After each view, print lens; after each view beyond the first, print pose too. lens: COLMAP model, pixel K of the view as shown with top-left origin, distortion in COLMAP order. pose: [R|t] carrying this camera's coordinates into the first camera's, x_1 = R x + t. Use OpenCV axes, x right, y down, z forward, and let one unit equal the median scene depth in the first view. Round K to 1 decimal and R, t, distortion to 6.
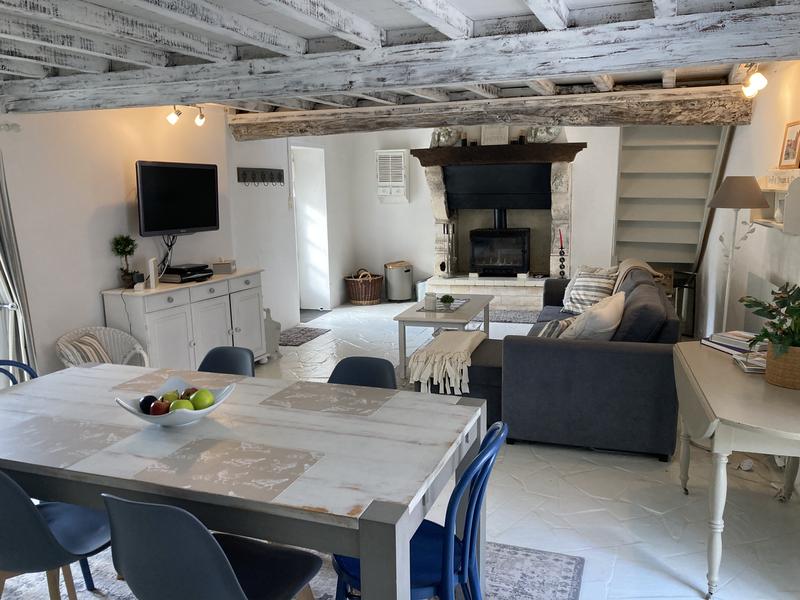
lens RADIAL K [[663.9, 0, 400.0], [0, 663.9, 300.0], [0, 0, 1]] dist [0.070380, -0.087883]
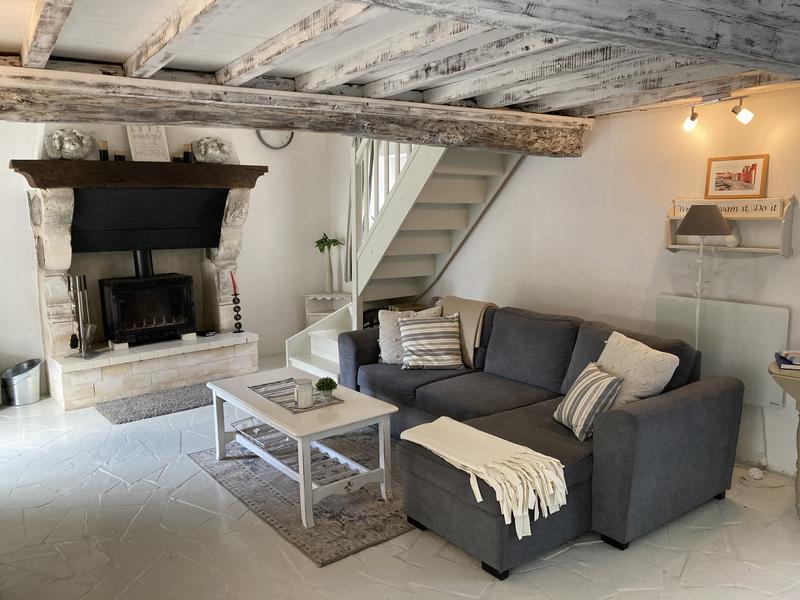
lens RADIAL K [[663.9, 0, 400.0], [0, 663.9, 300.0], [0, 0, 1]] dist [0.070380, -0.087883]
pose [[0.573777, -0.110602, 0.811509, -0.310770], [0.148753, 0.988433, 0.029540, -0.068805], [-0.805389, 0.103766, 0.583593, 0.390202]]
